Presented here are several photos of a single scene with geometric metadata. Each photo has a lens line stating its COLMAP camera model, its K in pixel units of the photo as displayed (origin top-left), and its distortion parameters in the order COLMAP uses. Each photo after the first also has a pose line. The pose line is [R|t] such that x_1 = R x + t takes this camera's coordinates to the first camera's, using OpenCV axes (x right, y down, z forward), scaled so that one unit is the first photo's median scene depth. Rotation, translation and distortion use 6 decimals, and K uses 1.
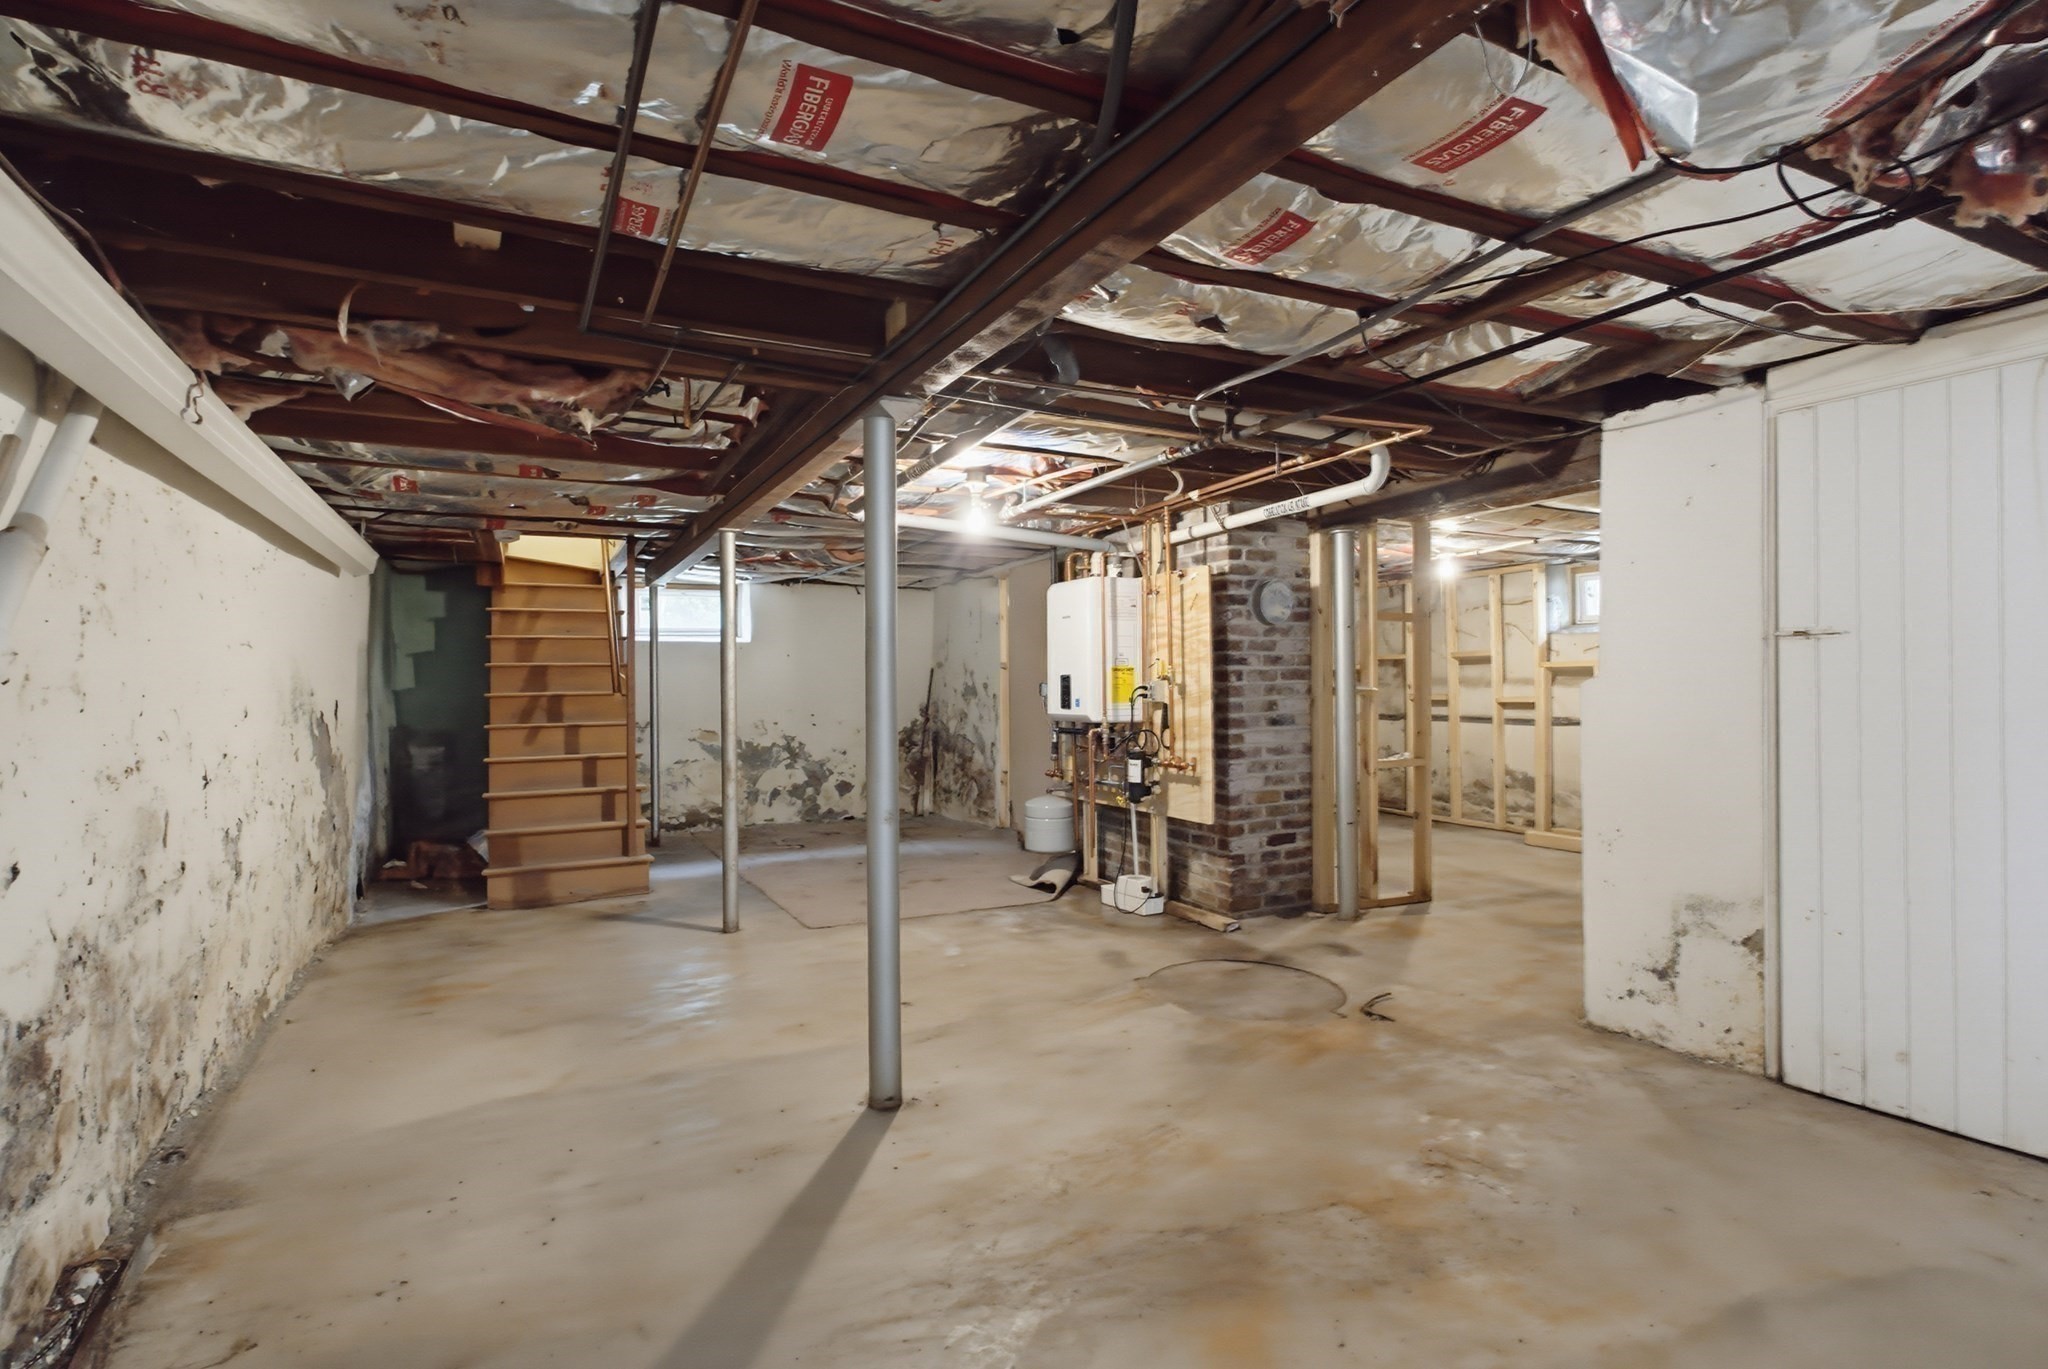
lens RADIAL K [[1009.3, 0, 1022.8], [0, 1009.3, 685.0], [0, 0, 1]] dist [0.018621, -0.008780]
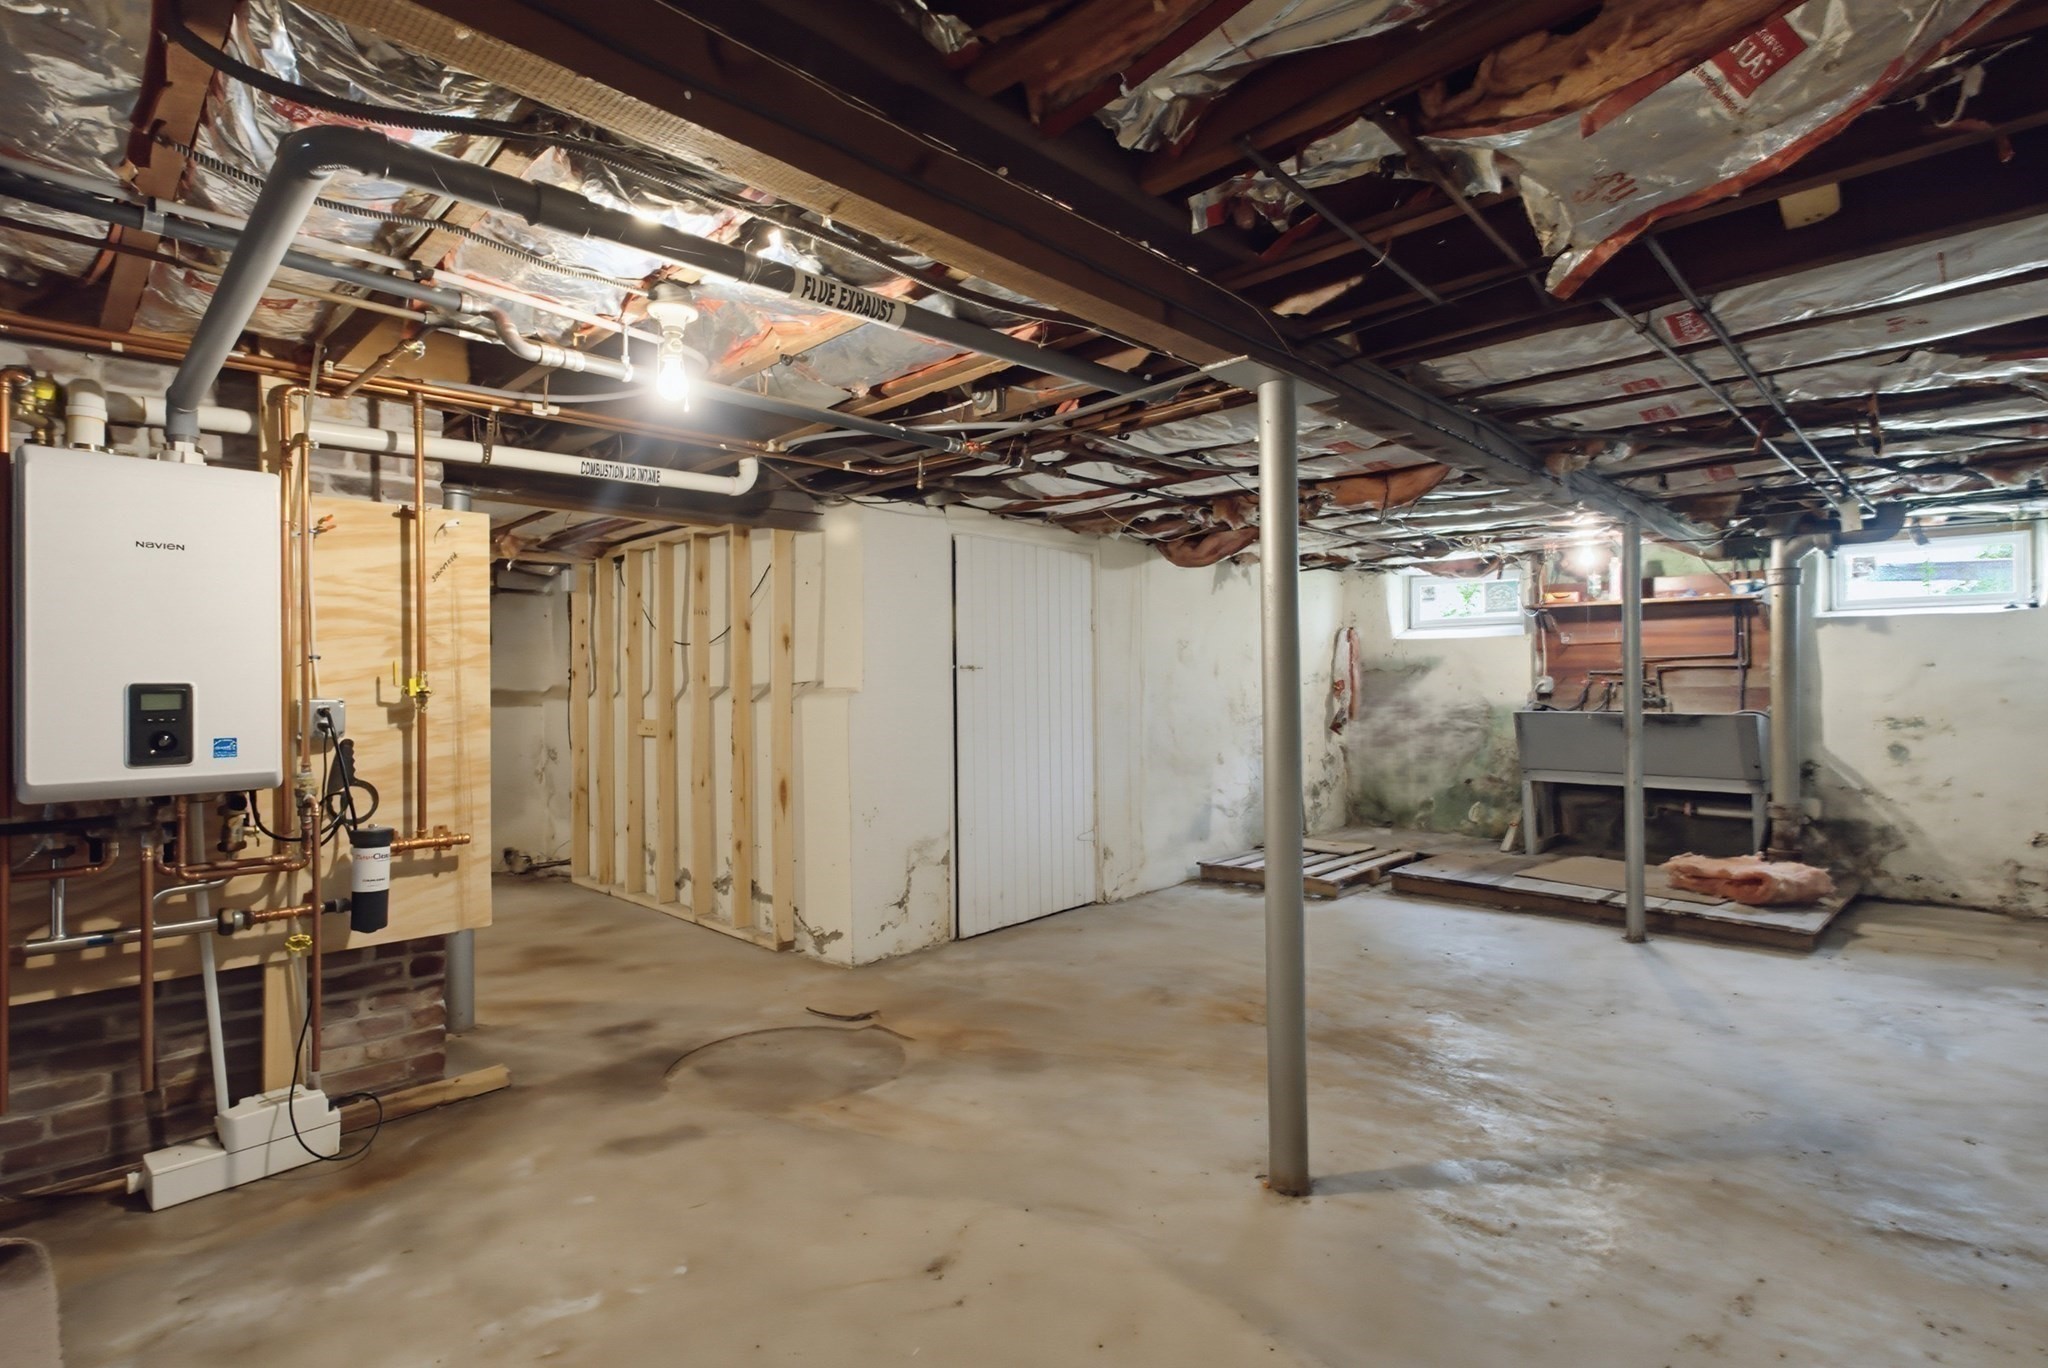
lens RADIAL K [[1009.3, 0, 1021.1], [0, 1009.3, 680.7], [0, 0, 1]] dist [0.018621, -0.008780]
pose [[-0.326791, 0.024617, 0.944776, -0.618184], [0.017433, 0.999648, -0.020017, 0.004487], [-0.944936, 0.009929, -0.327105, 1.054396]]
